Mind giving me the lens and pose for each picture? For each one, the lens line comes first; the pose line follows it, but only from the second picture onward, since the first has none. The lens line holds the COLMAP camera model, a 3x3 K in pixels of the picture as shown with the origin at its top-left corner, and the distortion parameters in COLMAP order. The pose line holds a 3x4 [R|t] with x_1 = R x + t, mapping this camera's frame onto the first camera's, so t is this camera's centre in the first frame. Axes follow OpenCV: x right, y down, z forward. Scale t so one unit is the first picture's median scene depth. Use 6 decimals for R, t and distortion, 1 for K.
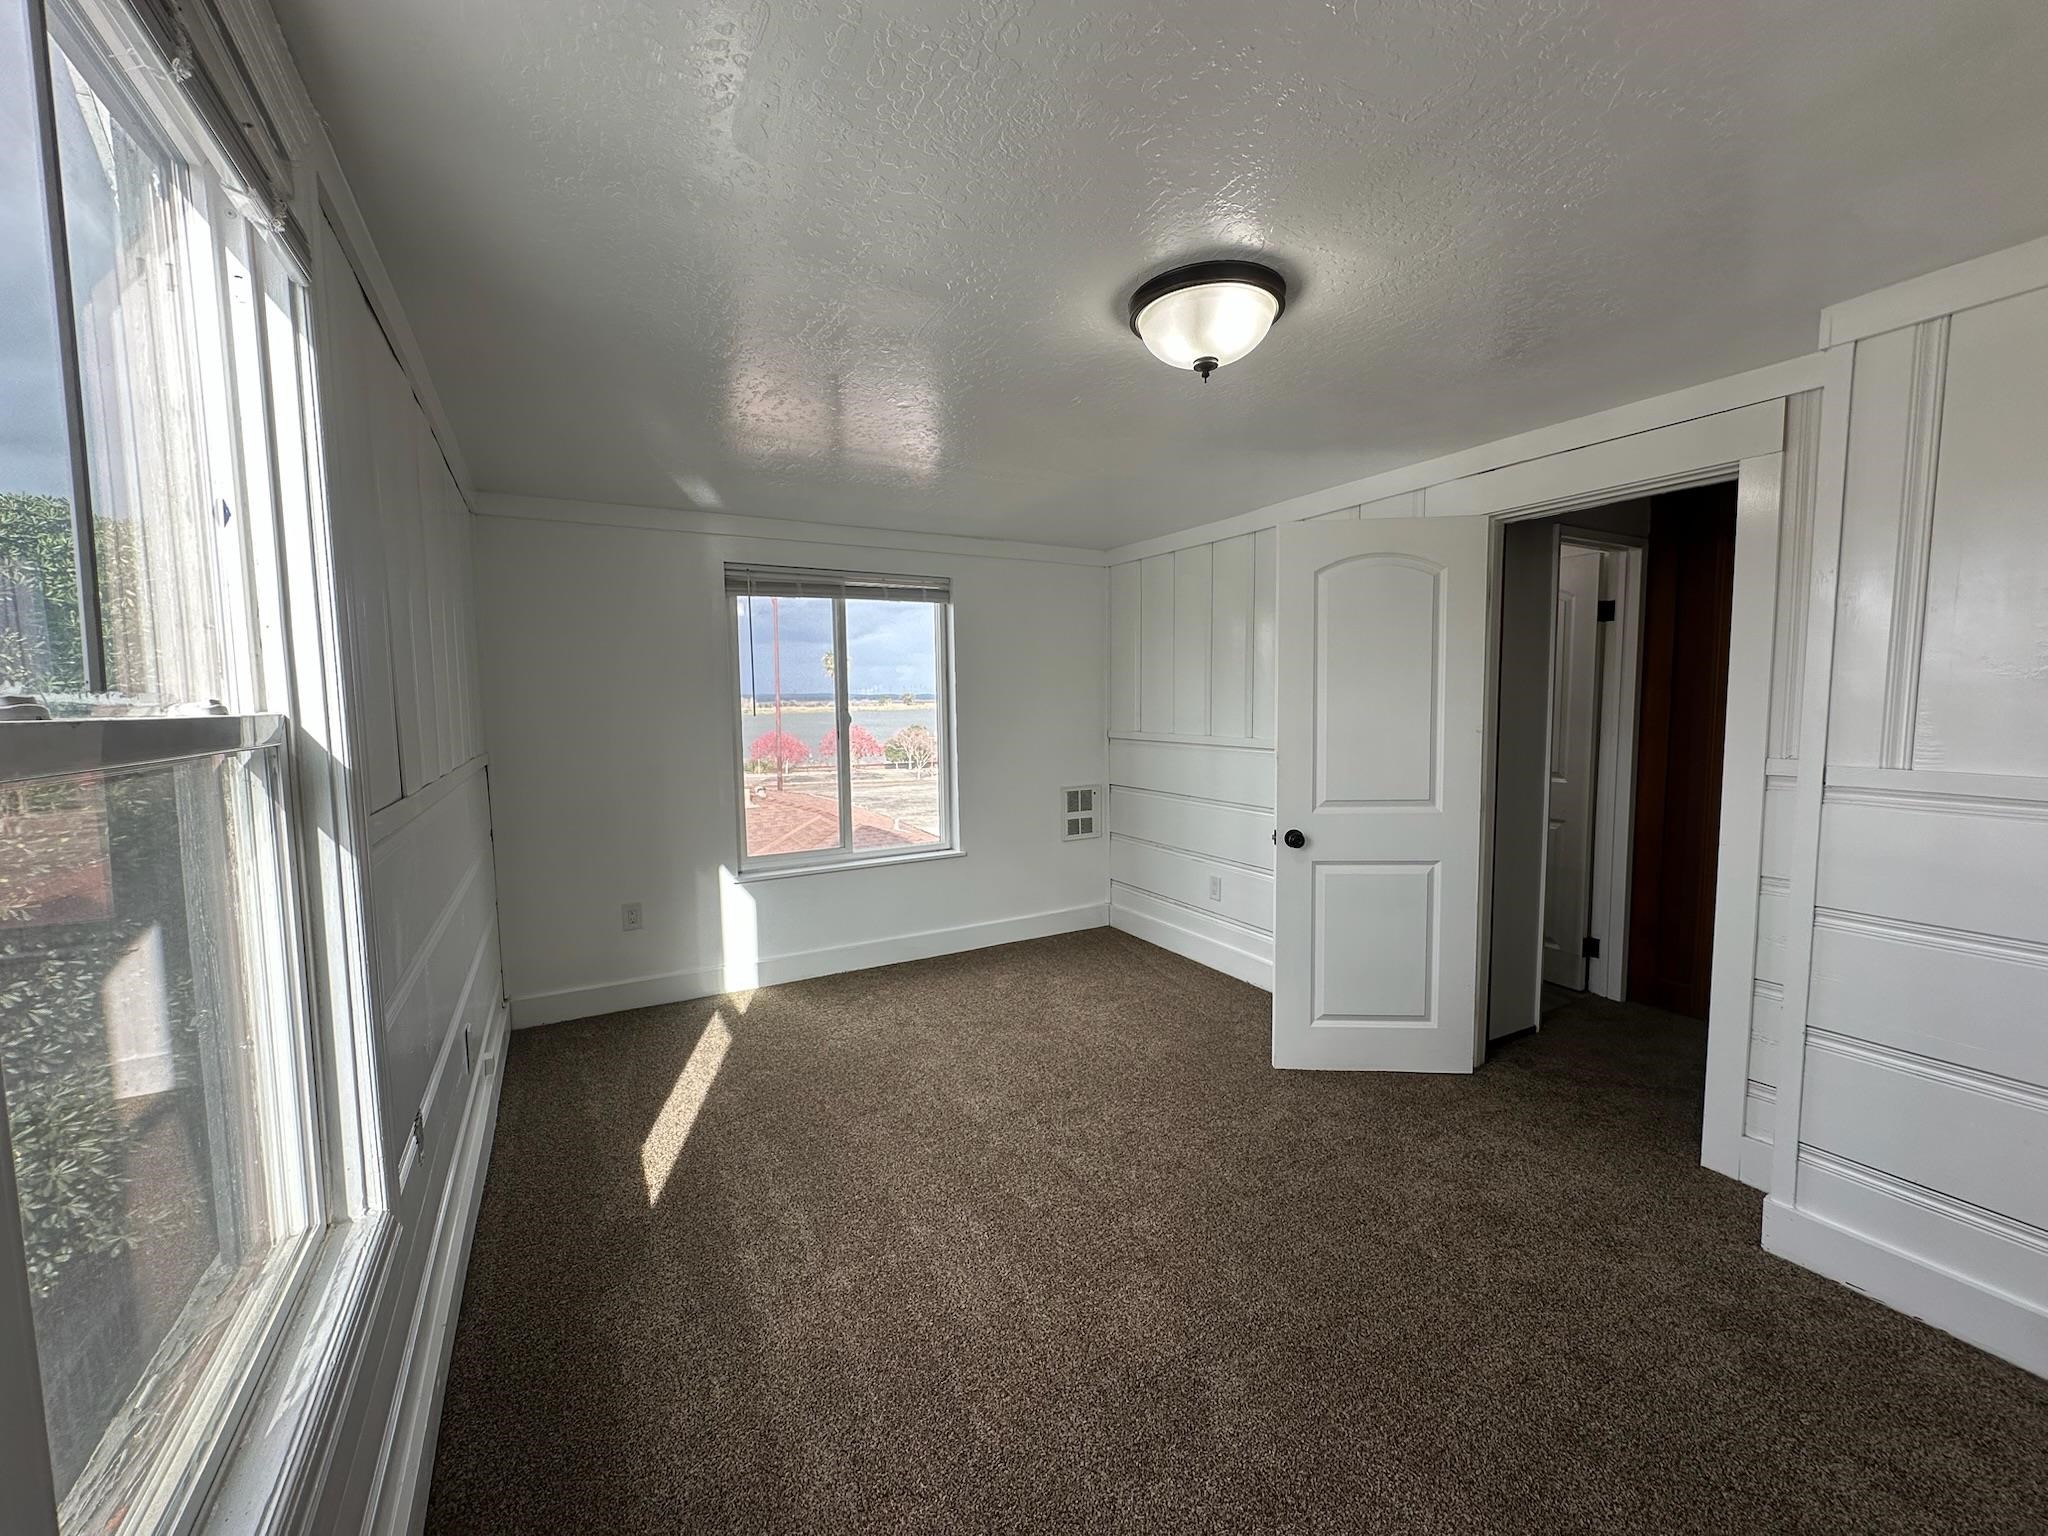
lens RADIAL K [[815.9, 0, 1025.5], [0, 815.9, 767.0], [0, 0, 1]] dist [-0.006245, 0.001385]
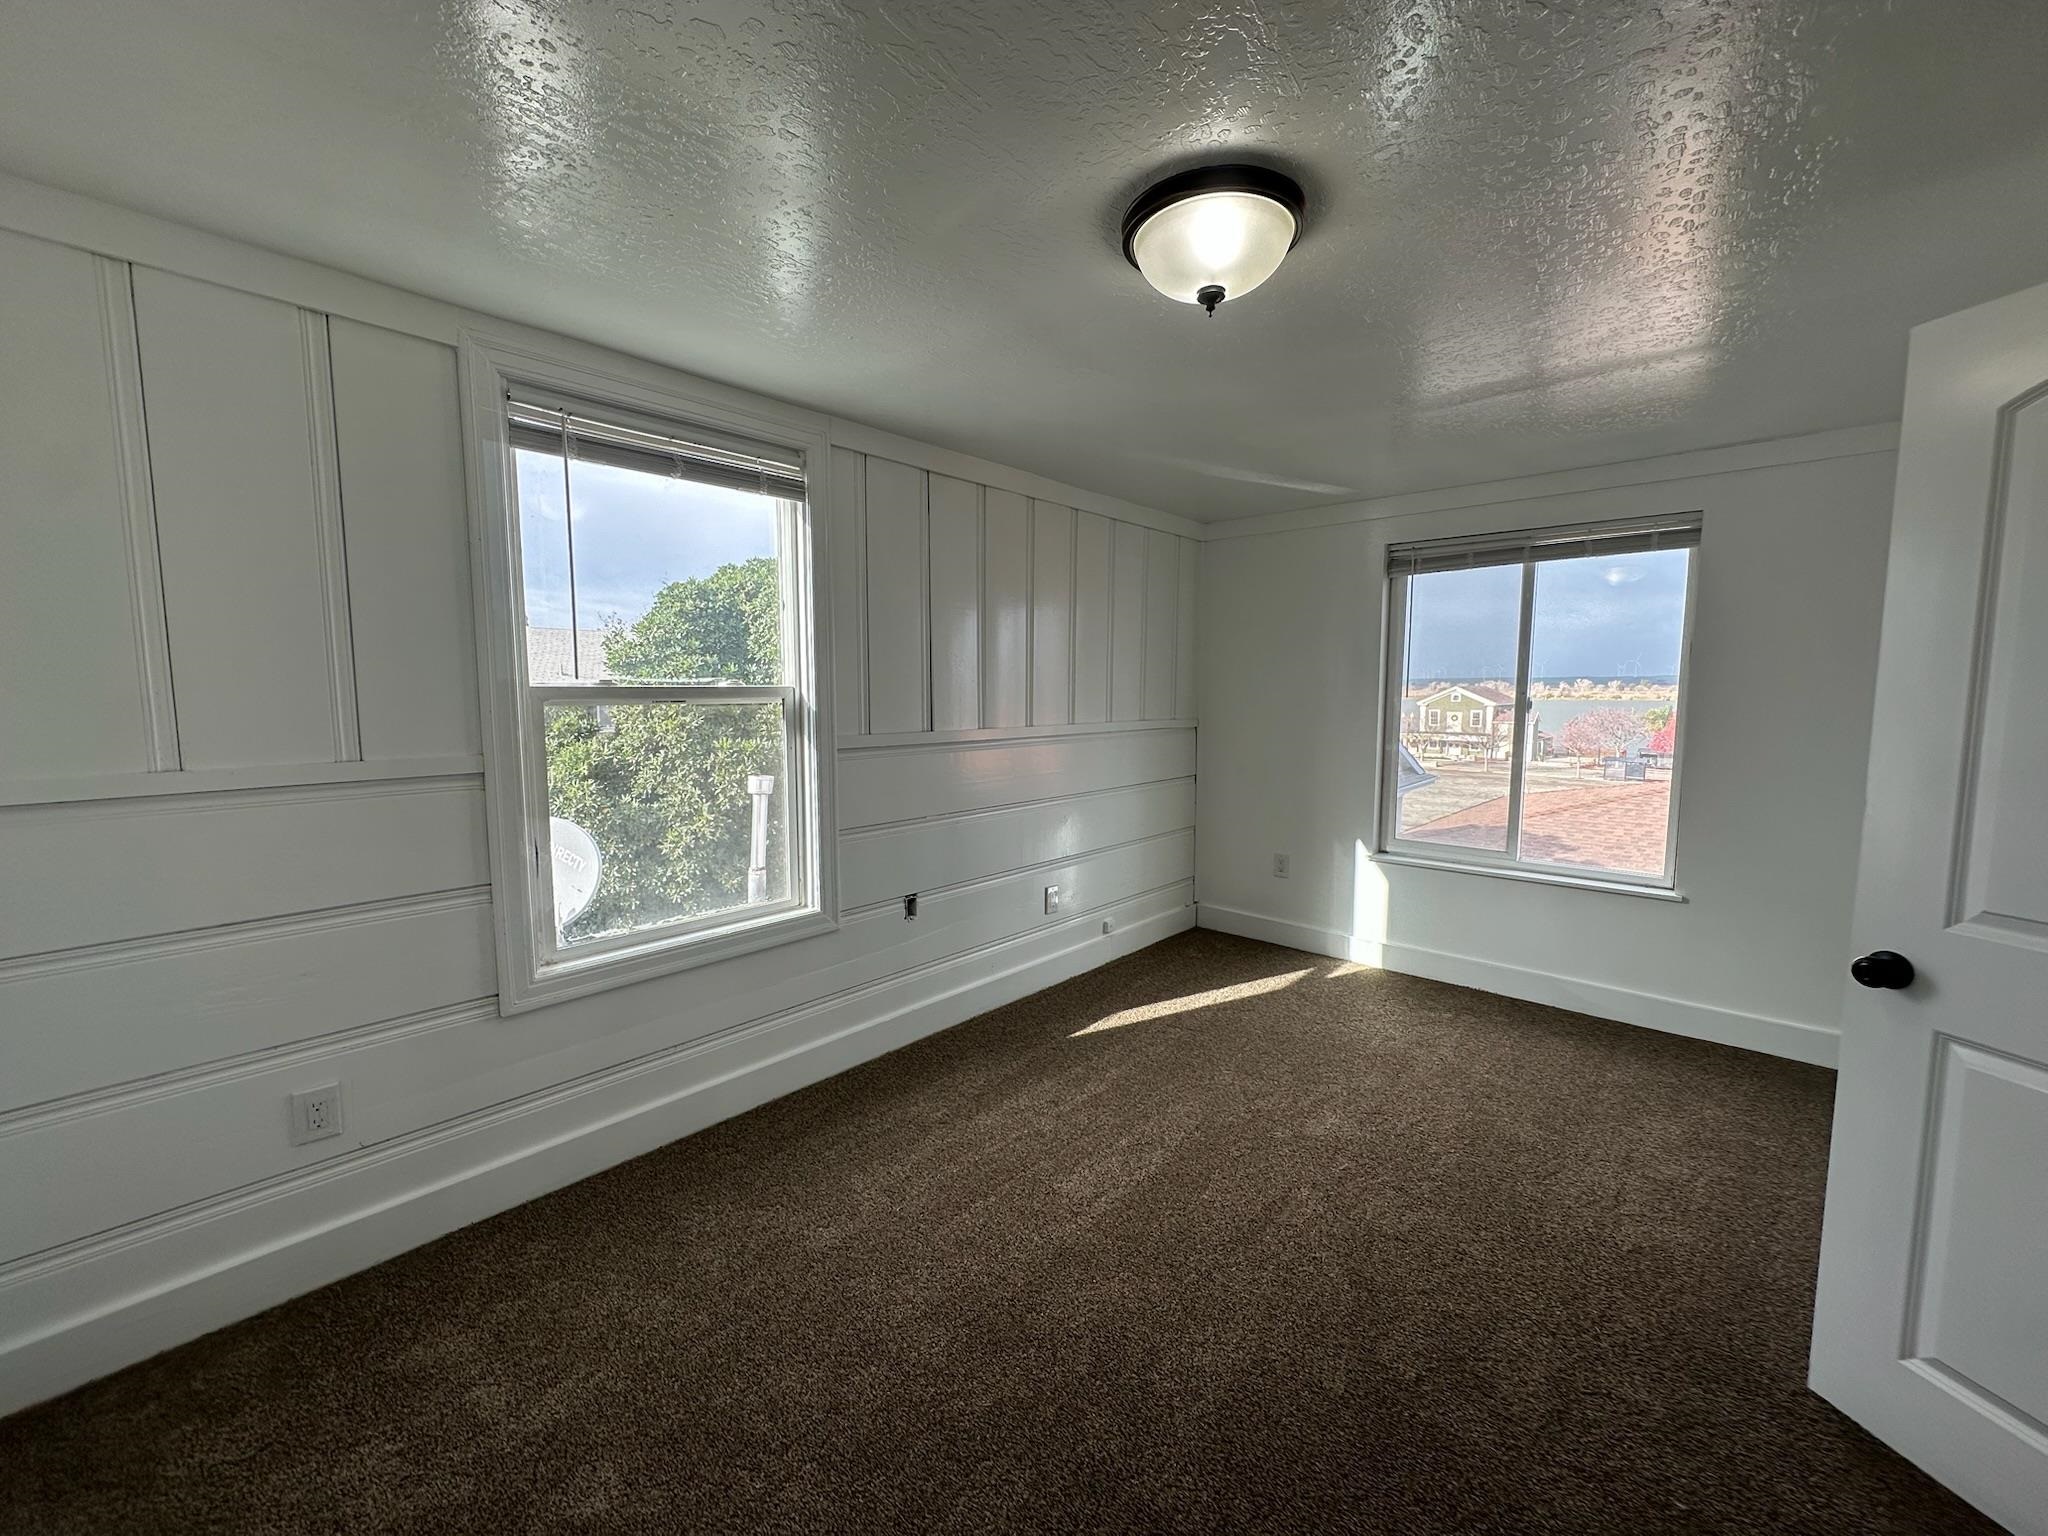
lens RADIAL K [[815.9, 0, 1020.7], [0, 815.9, 767.8], [0, 0, 1]] dist [-0.006245, 0.001385]
pose [[0.306846, 0.105826, -0.945857, 0.537872], [-0.078595, 0.993222, 0.085629, -0.029902], [0.948508, 0.048064, 0.313084, 0.295676]]
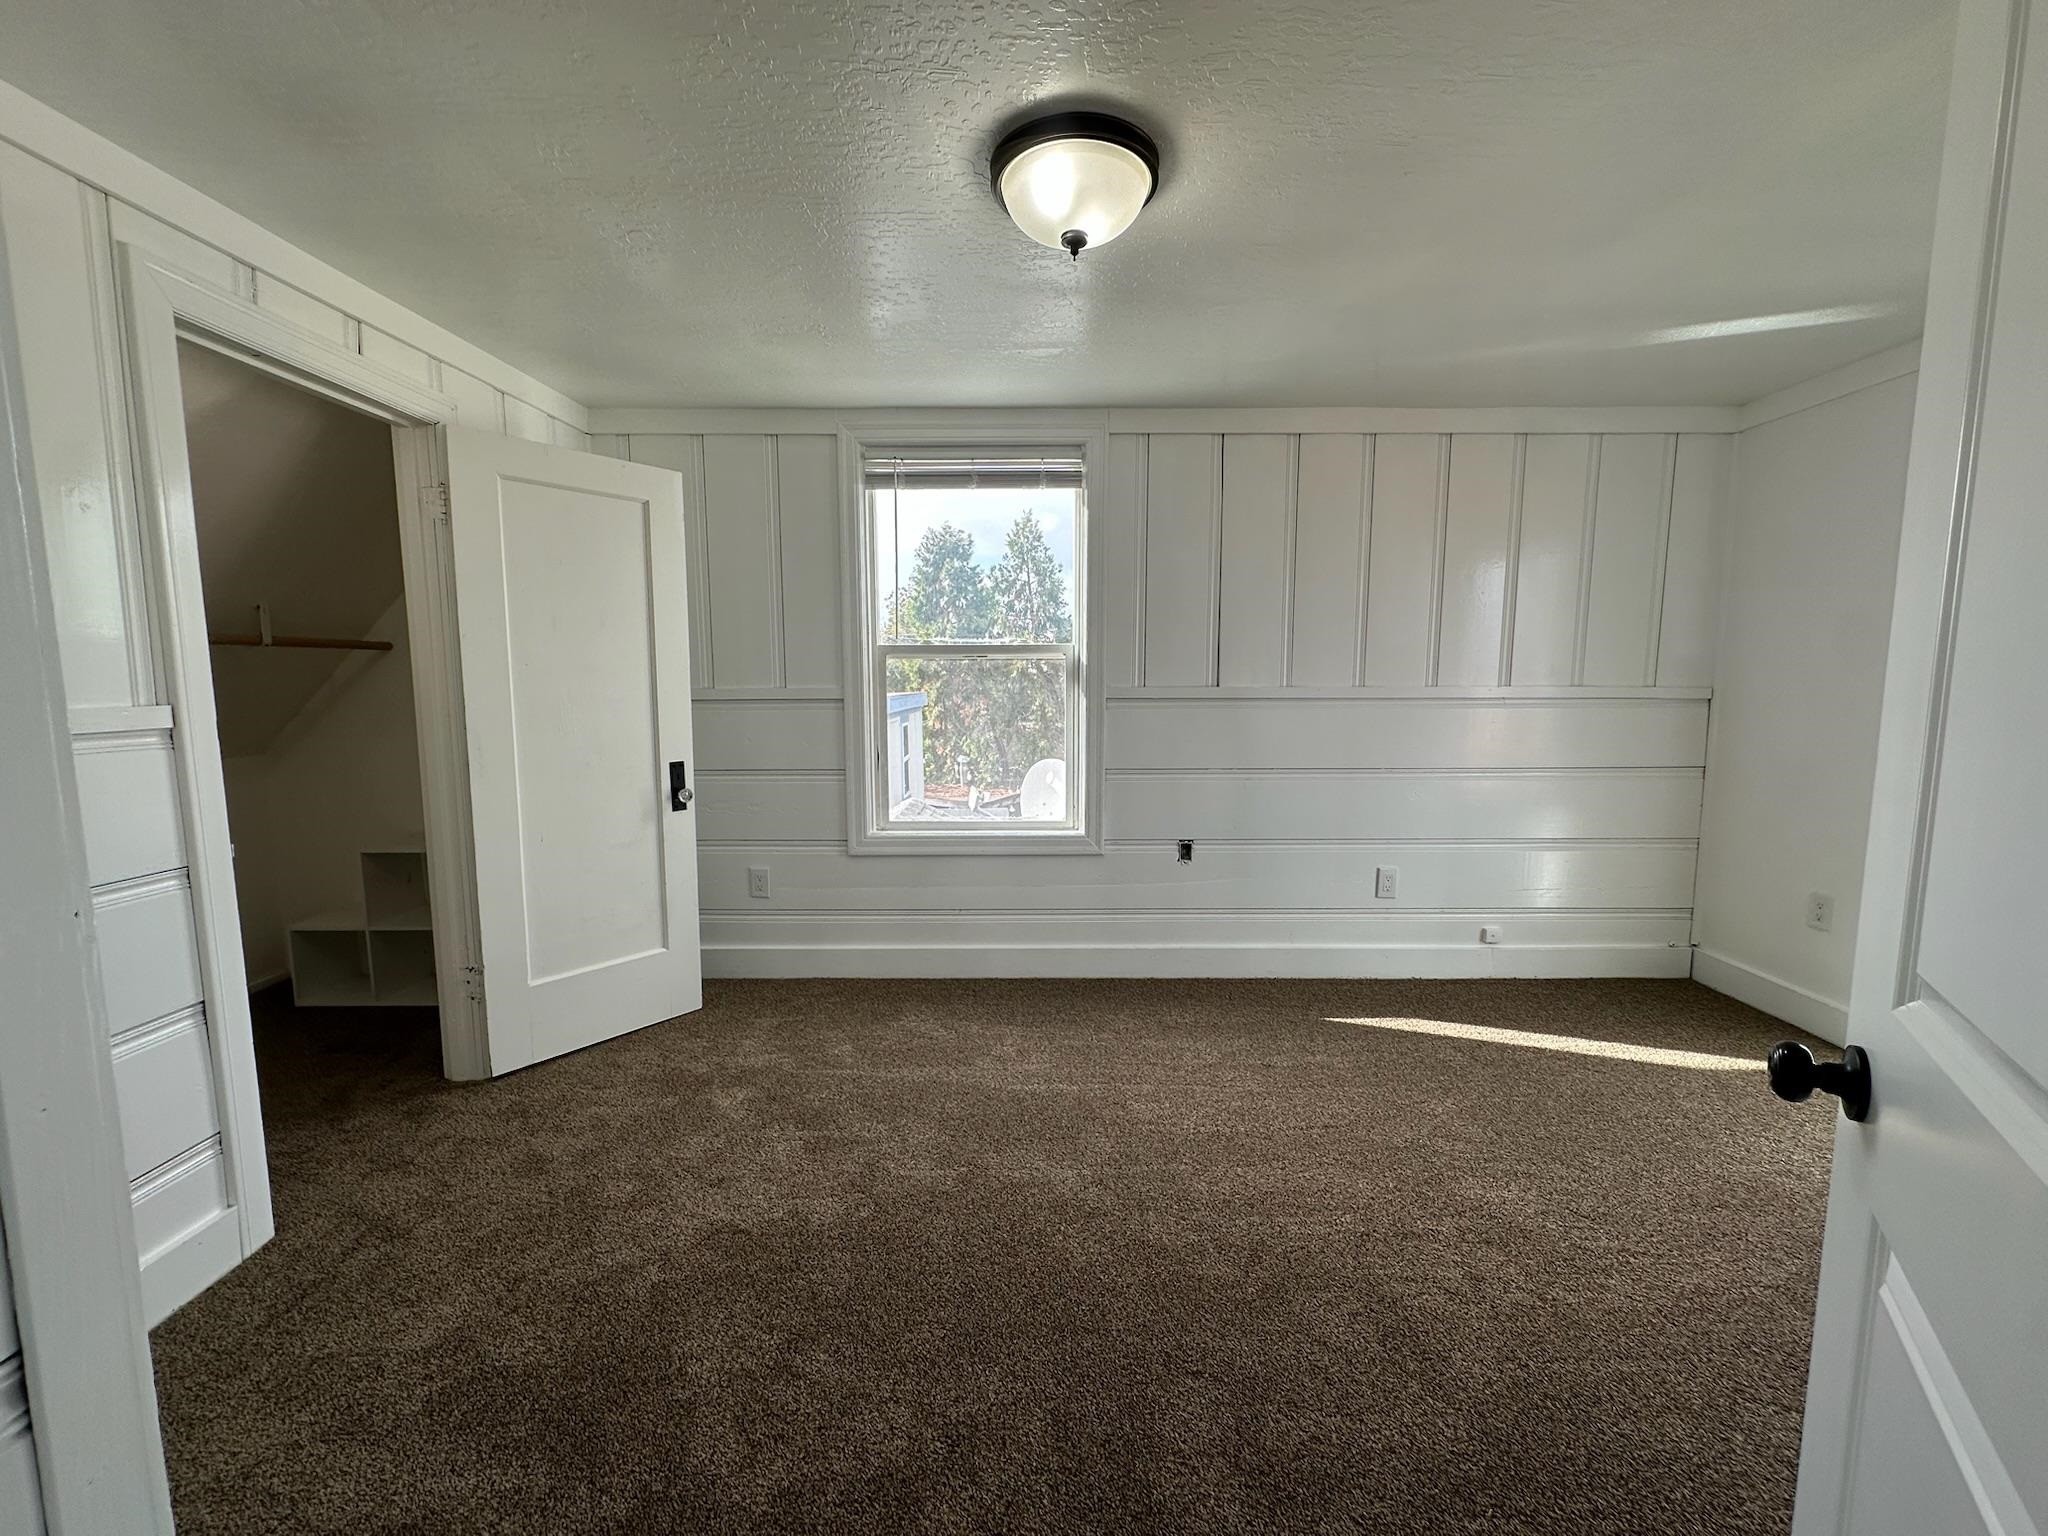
lens RADIAL K [[815.9, 0, 1031.0], [0, 815.9, 771.1], [0, 0, 1]] dist [-0.006245, 0.001385]
pose [[-0.501755, 0.107155, -0.858347, 0.571377], [-0.059279, 0.985705, 0.157706, -0.024473], [0.862976, 0.130012, -0.488230, 0.777391]]
